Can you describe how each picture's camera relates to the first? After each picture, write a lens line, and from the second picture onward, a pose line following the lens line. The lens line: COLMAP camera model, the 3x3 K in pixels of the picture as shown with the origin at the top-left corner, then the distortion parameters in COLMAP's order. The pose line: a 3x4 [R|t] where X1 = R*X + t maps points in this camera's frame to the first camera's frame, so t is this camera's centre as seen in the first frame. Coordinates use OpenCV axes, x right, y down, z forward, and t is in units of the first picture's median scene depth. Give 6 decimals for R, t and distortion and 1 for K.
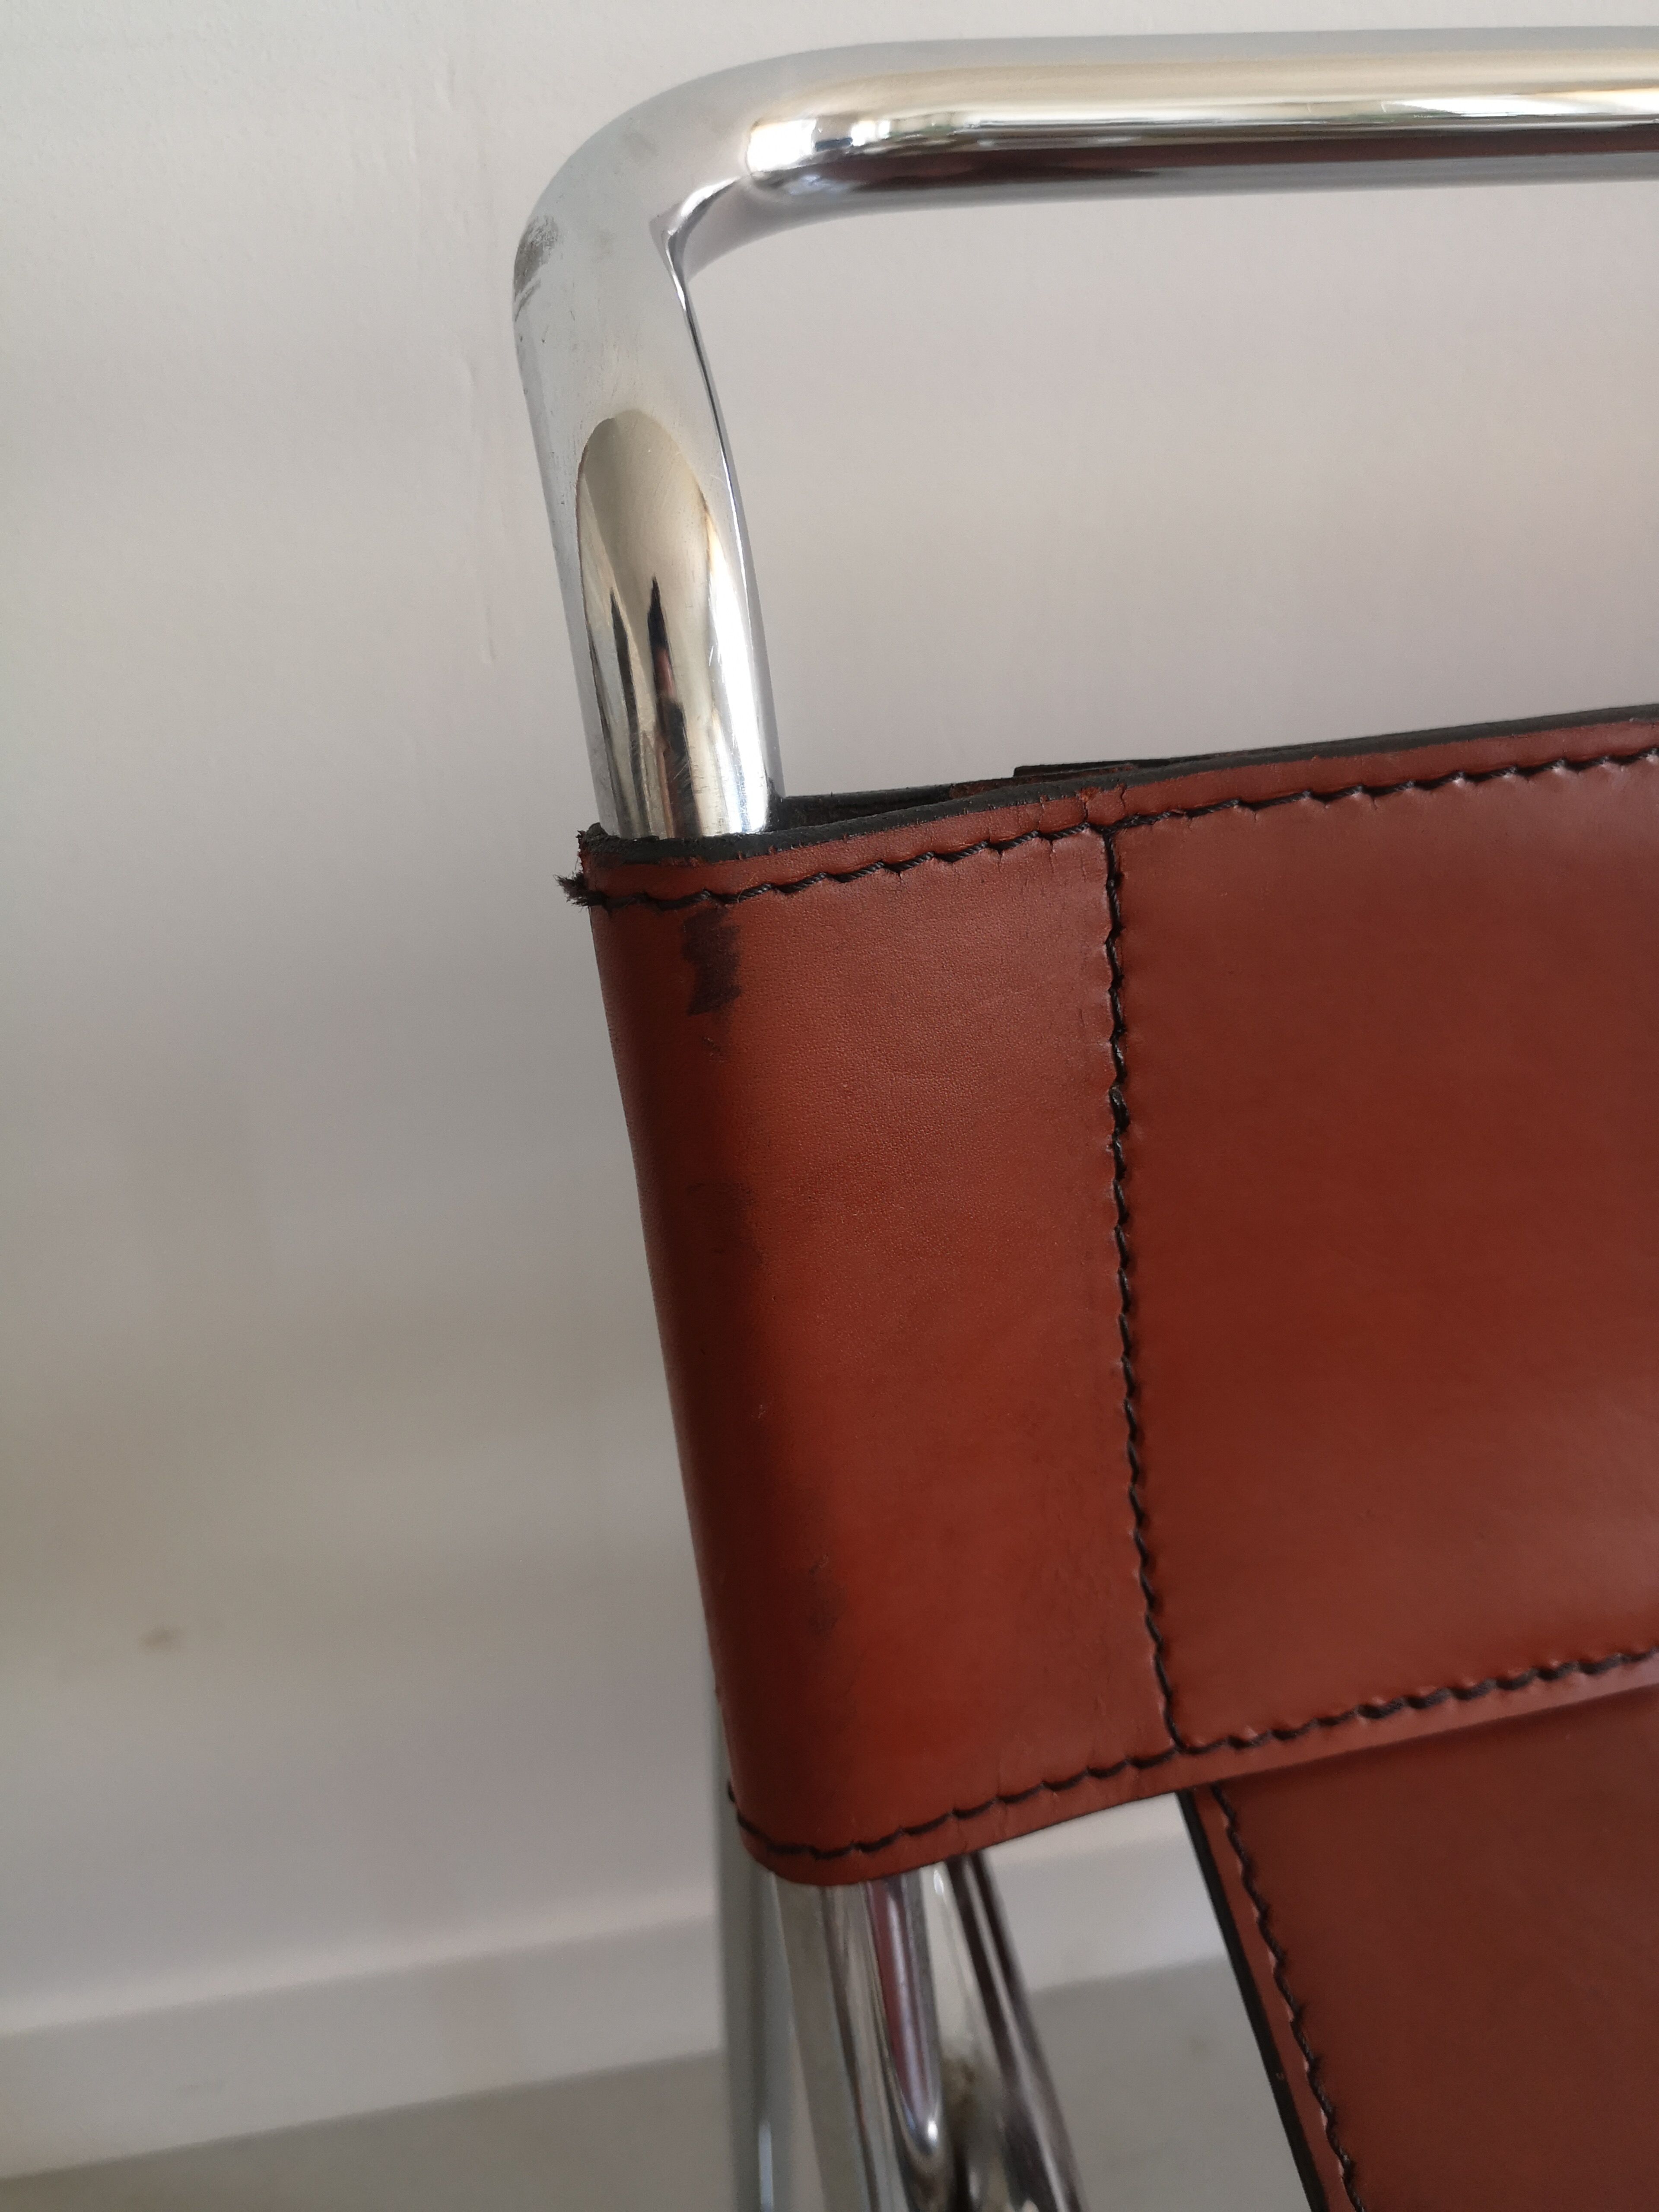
lens RADIAL K [[1754.6, 0, 829.5], [0, 1754.6, 1106.0], [0, 0, 1]] dist [-0.001467, 0.004329]
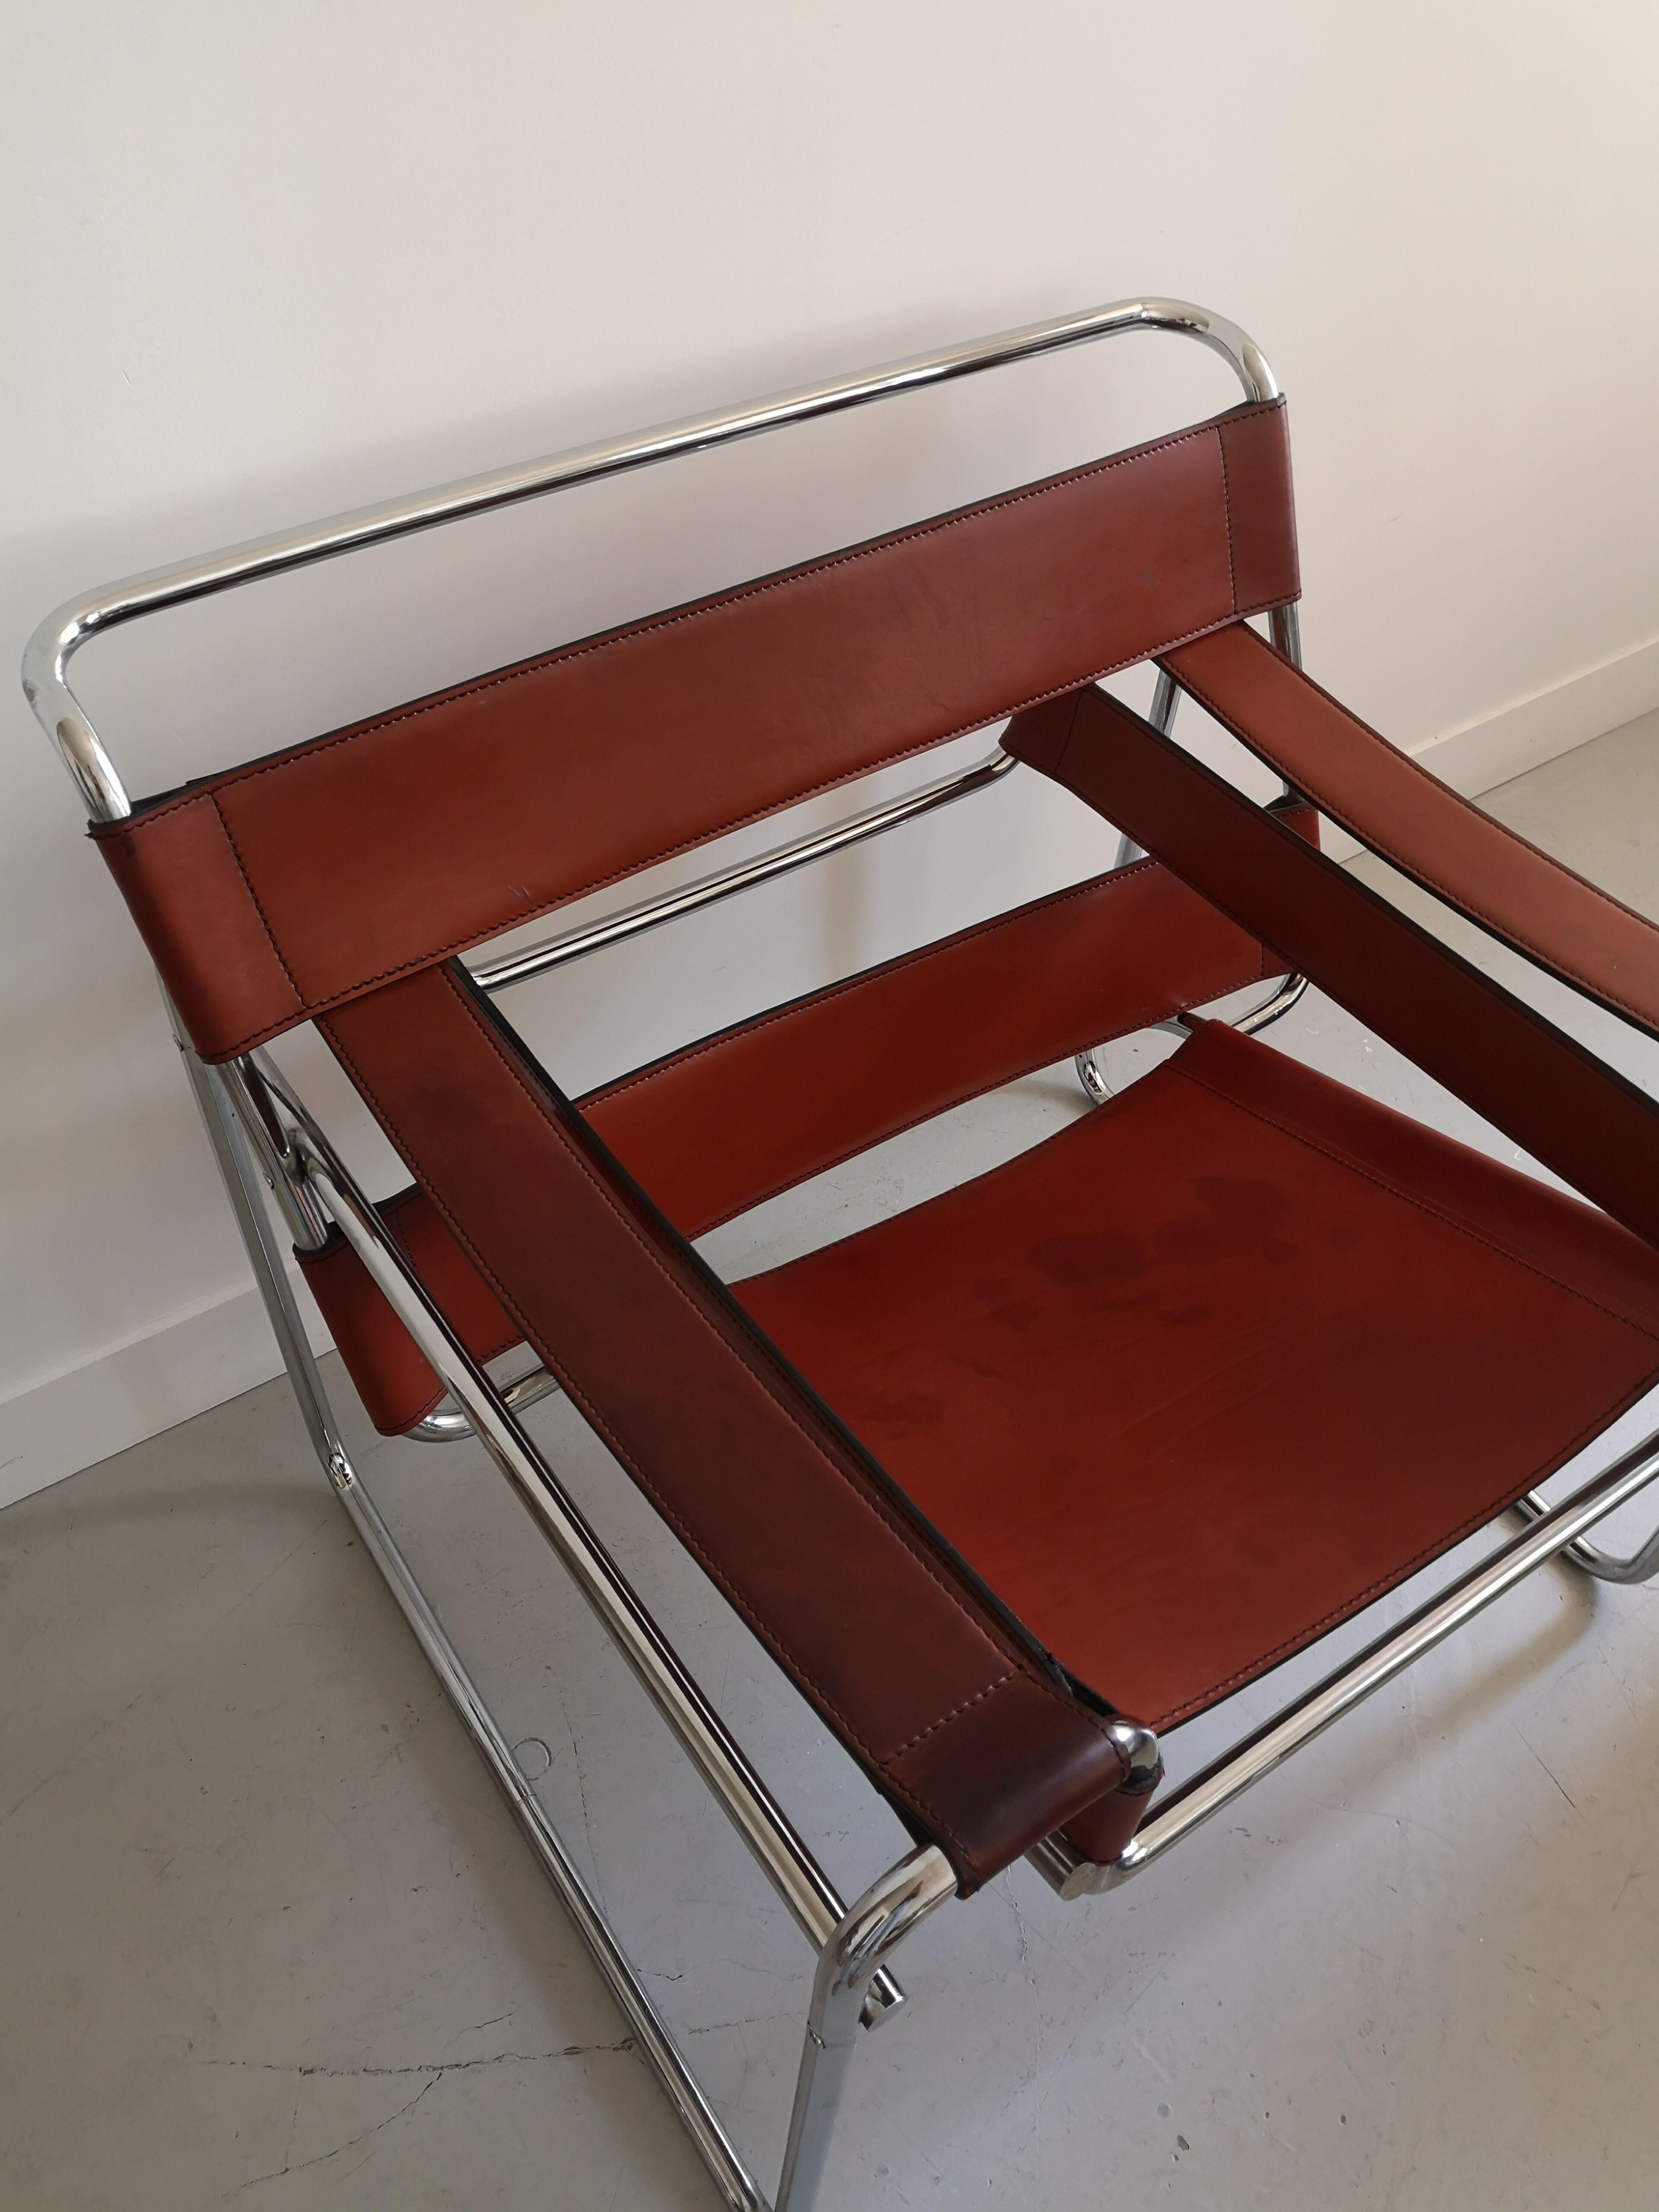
lens RADIAL K [[1754.6, 0, 829.5], [0, 1754.6, 1106.0], [0, 0, 1]] dist [-0.001467, 0.004329]
pose [[0.915641, -0.285856, 0.282643, 0.103237], [0.237944, 0.952096, 0.192083, 0.102725], [-0.324012, -0.108626, 0.939796, -3.396453]]
